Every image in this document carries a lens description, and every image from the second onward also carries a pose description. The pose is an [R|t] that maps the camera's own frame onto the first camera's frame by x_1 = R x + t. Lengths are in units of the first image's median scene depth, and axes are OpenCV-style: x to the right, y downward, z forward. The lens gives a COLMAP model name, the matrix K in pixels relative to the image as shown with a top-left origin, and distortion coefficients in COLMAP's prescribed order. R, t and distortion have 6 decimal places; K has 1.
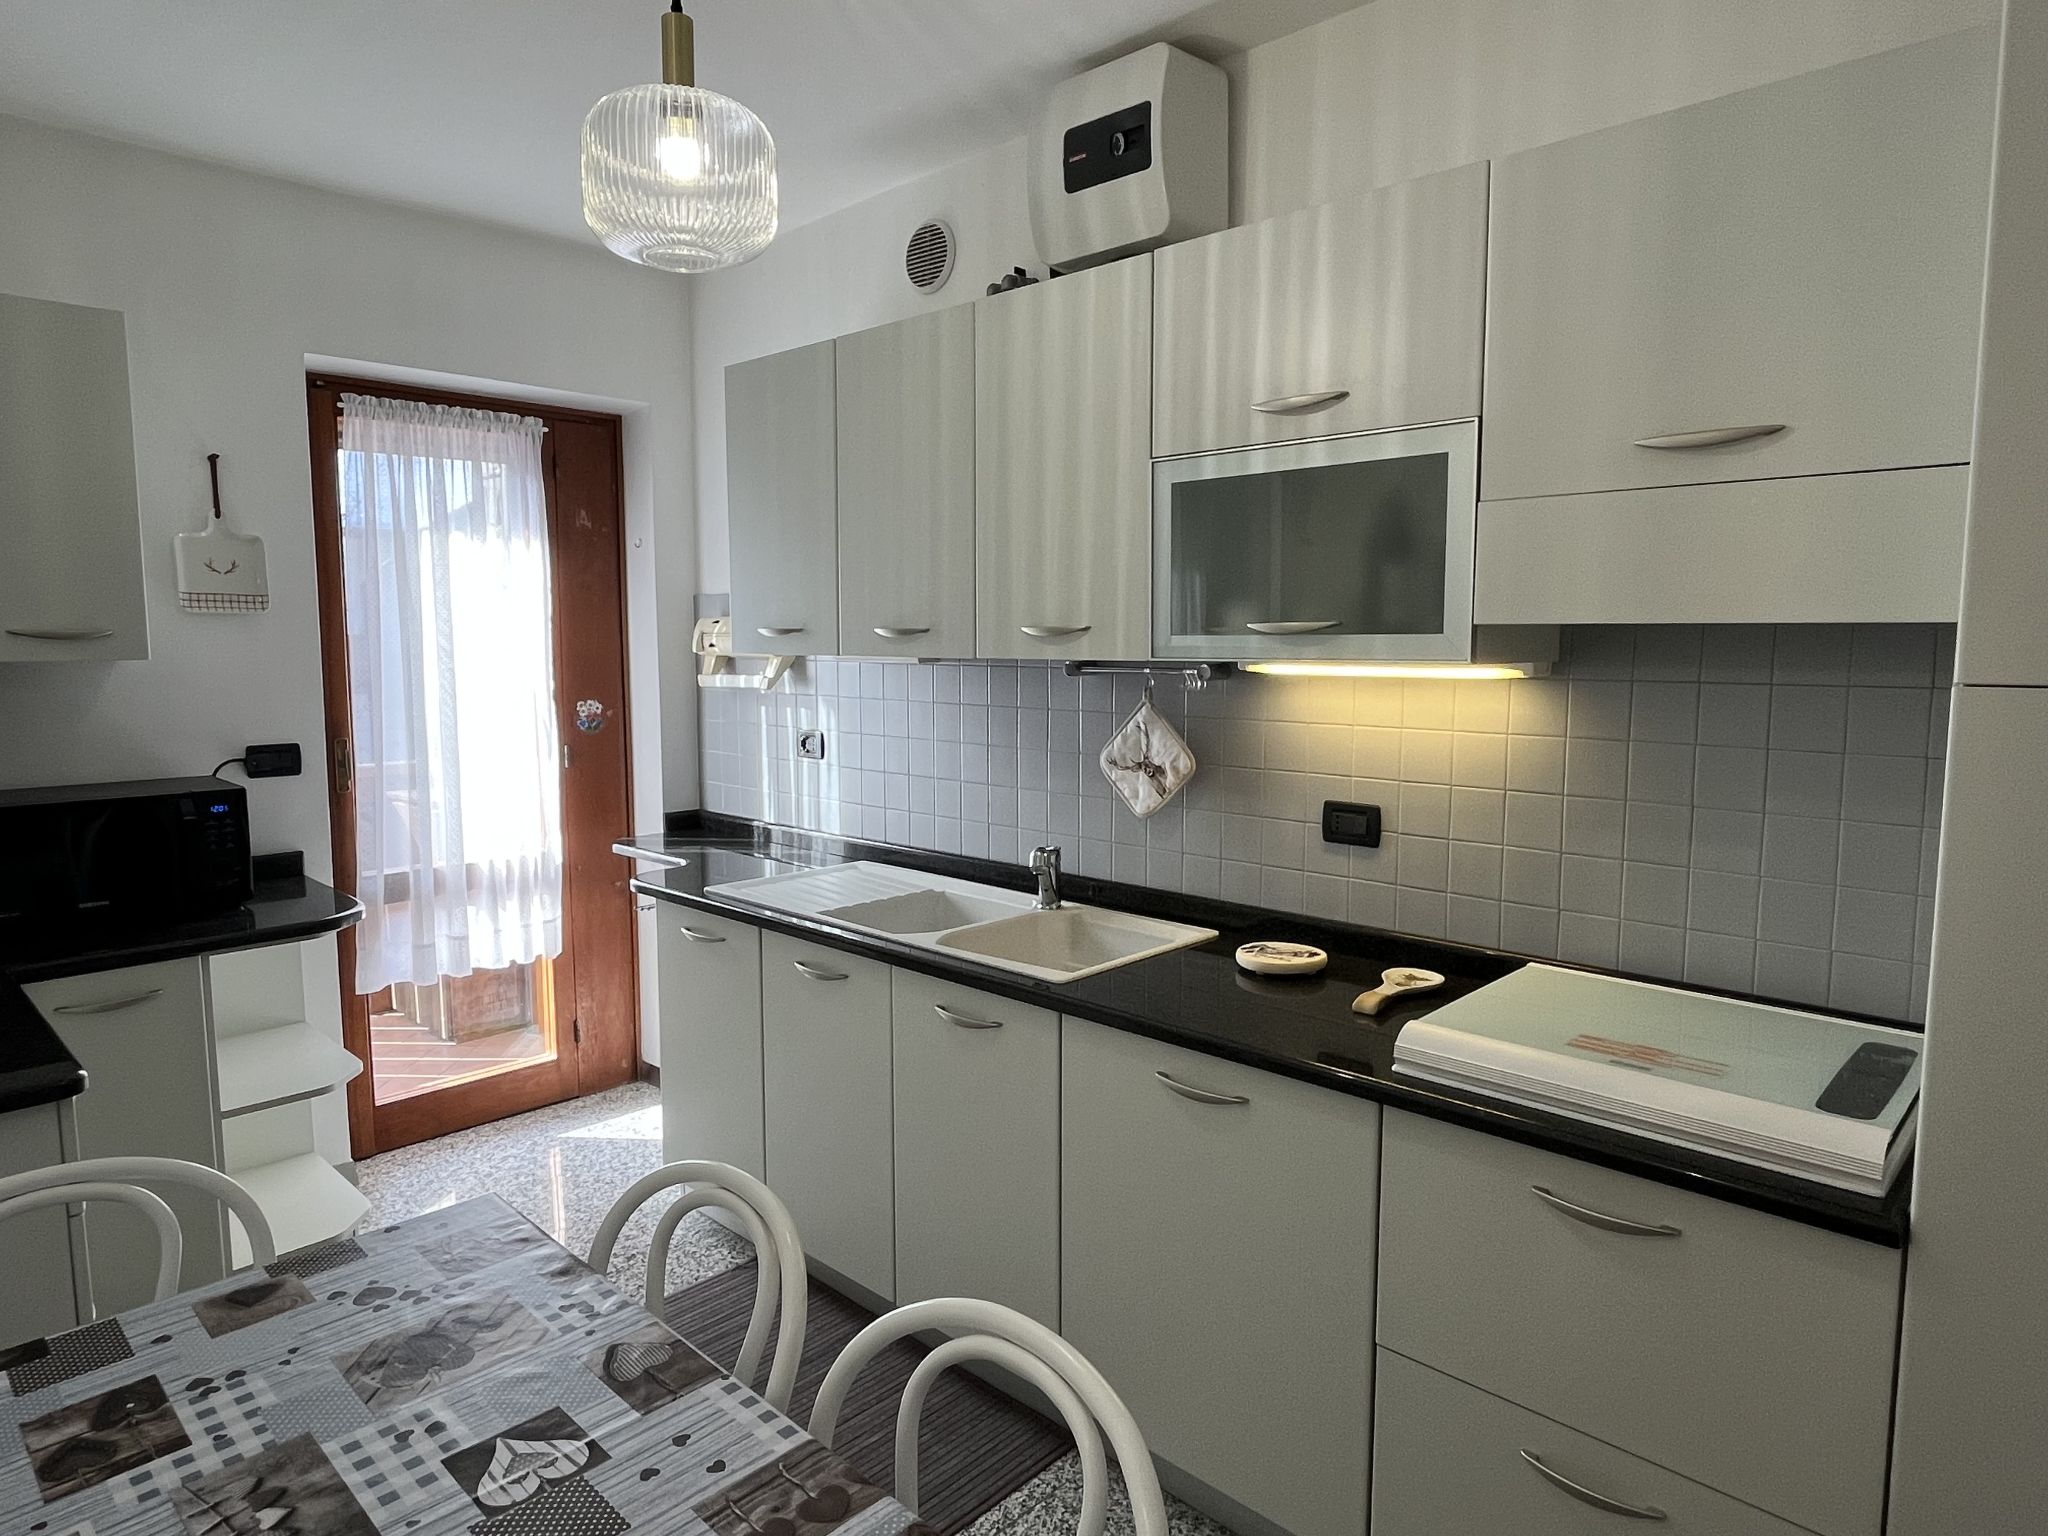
lens RADIAL K [[1207.0, 0, 1027.9], [0, 1207.0, 761.6], [0, 0, 1]] dist [-0.003142, -0.001280]
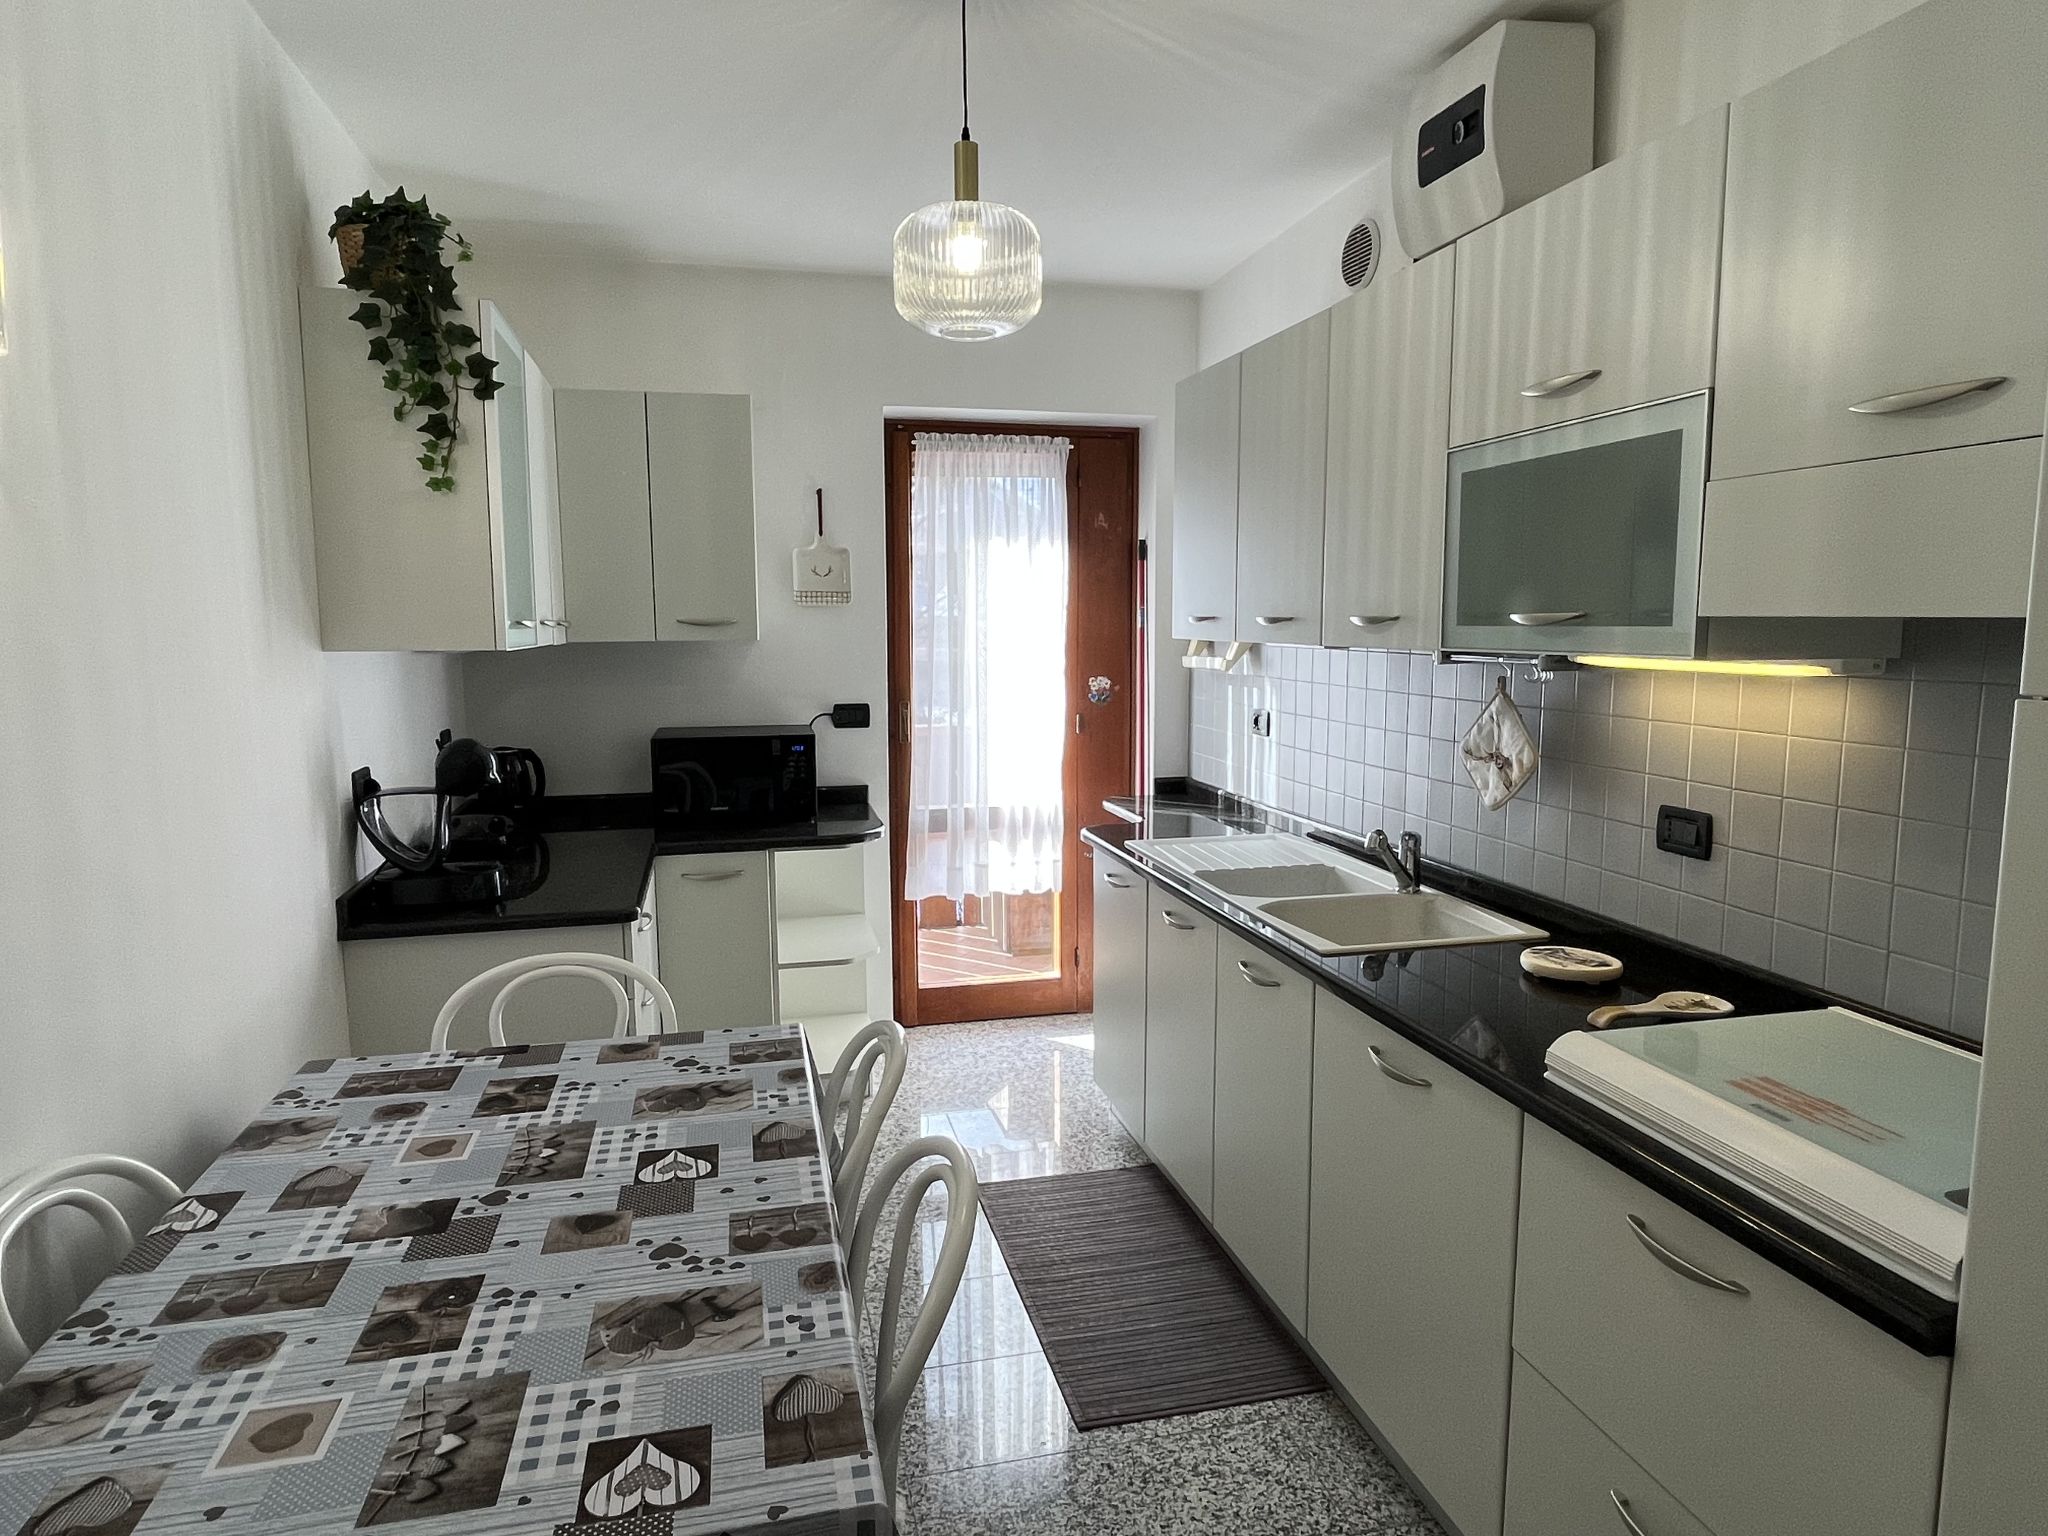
lens RADIAL K [[1207.0, 0, 1042.5], [0, 1207.0, 763.7], [0, 0, 1]] dist [-0.003142, -0.001280]
pose [[0.847106, 0.062757, -0.527705, 0.333930], [-0.052775, 0.998028, 0.033973, -0.005651], [0.528797, -0.000929, 0.848748, -0.029900]]
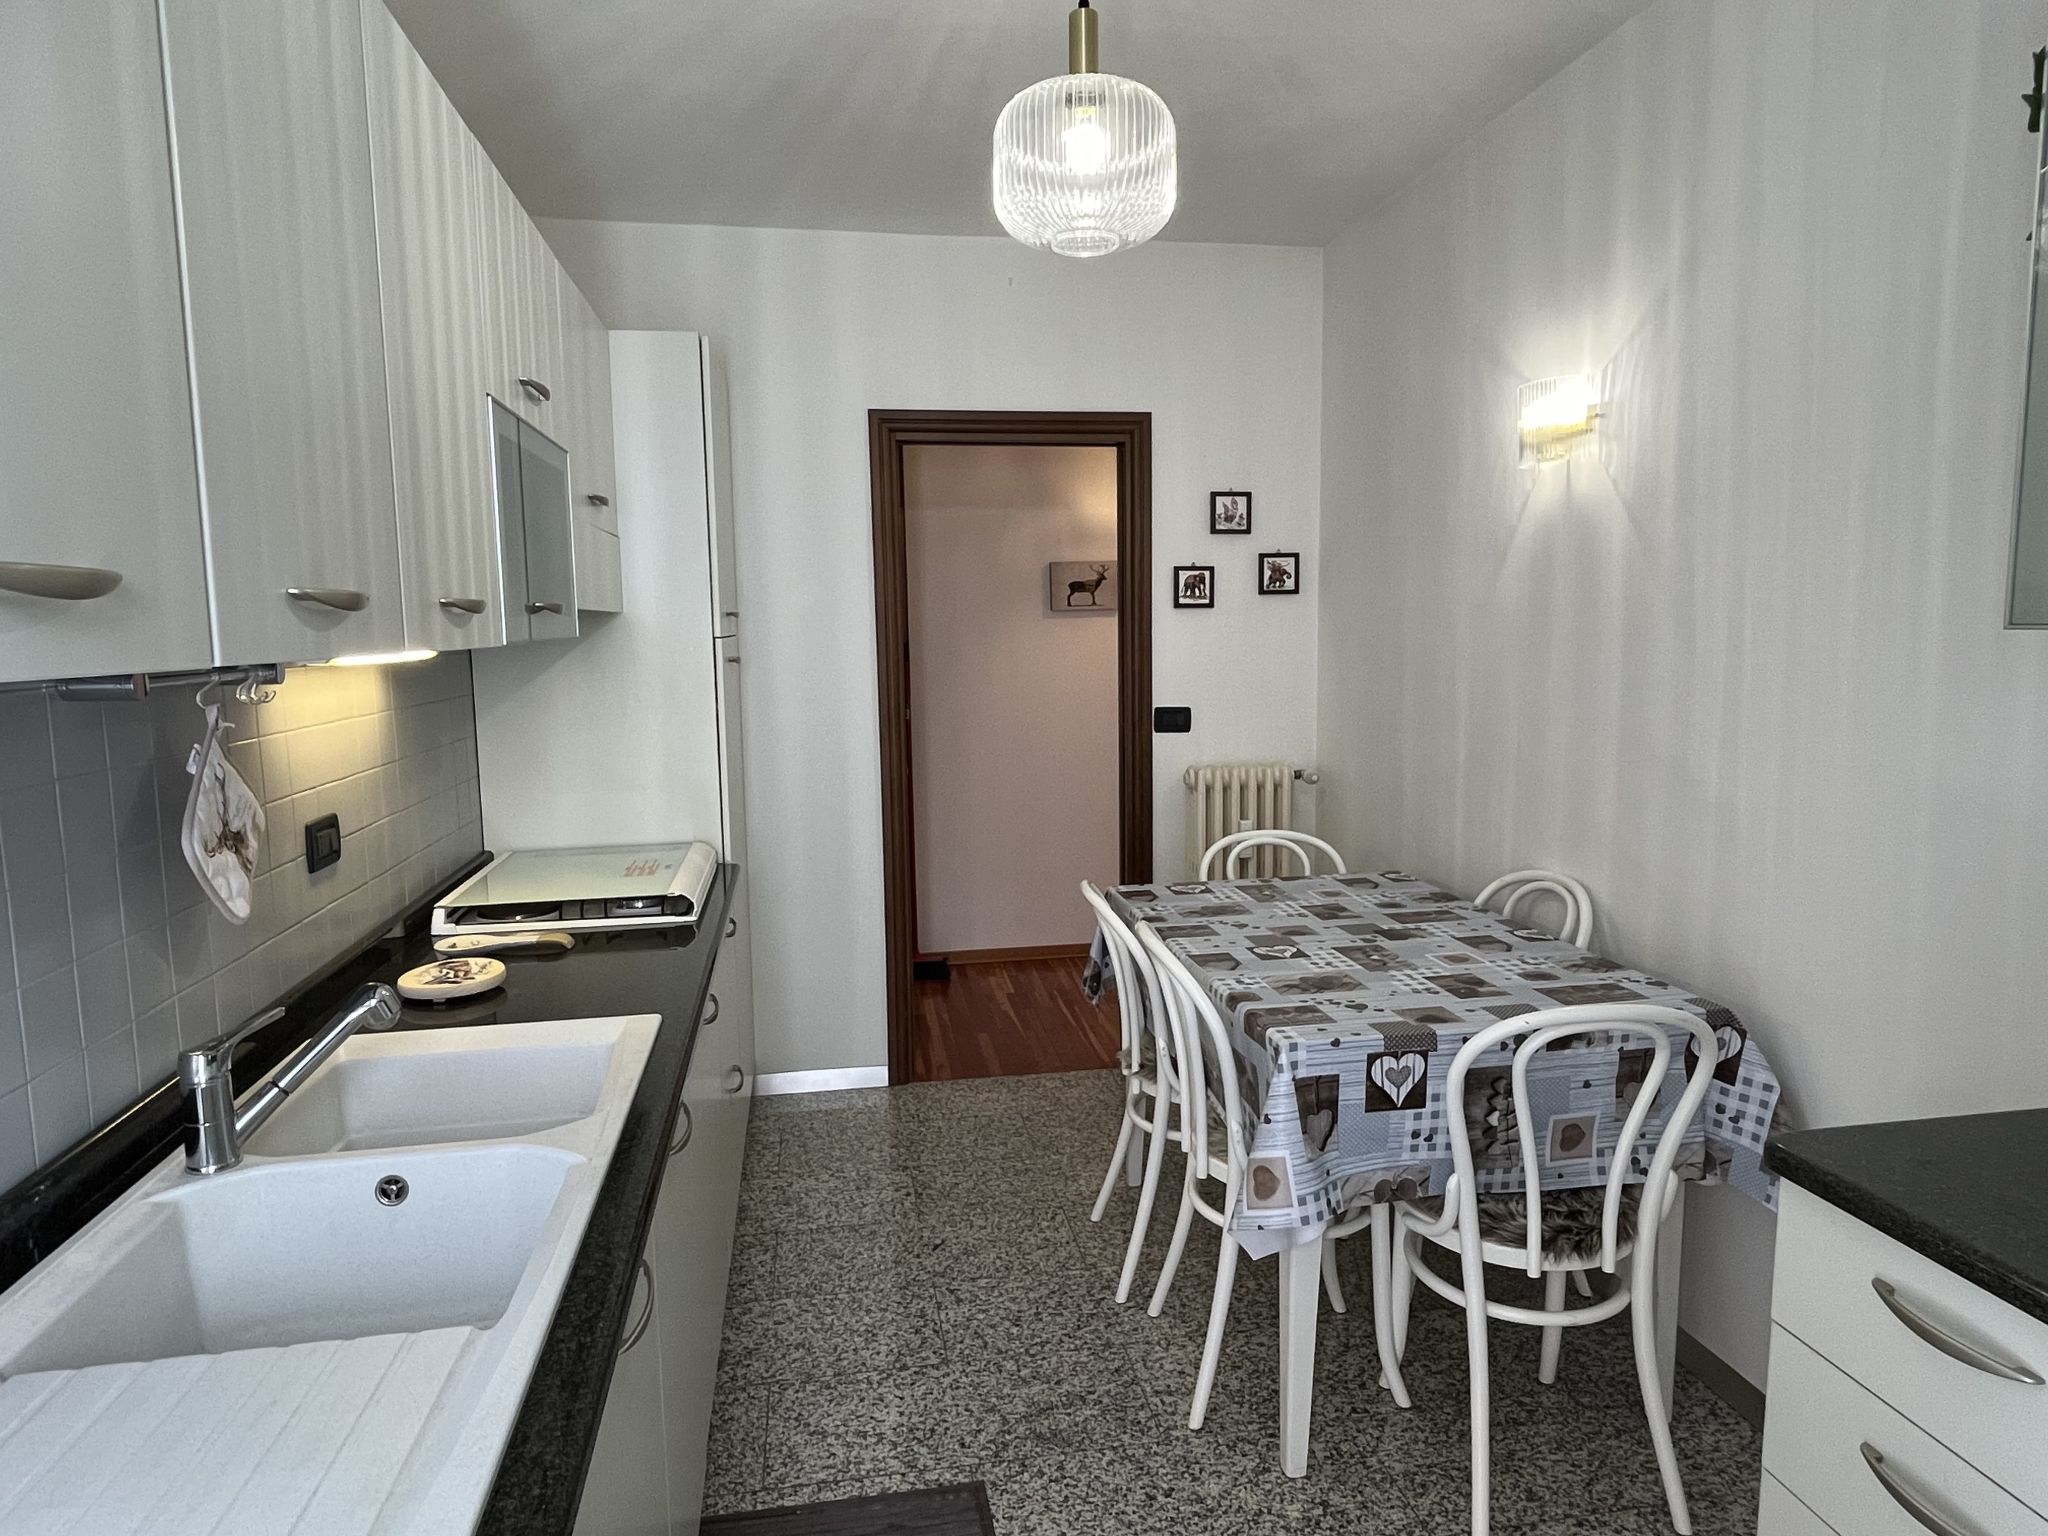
lens RADIAL K [[1207.0, 0, 1002.5], [0, 1207.0, 764.1], [0, 0, 1]] dist [-0.003142, -0.001280]
pose [[-0.788430, -0.059027, 0.612286, -0.618577], [0.080996, 0.976756, 0.198461, -0.130473], [-0.609769, 0.206065, -0.765323, 1.336900]]
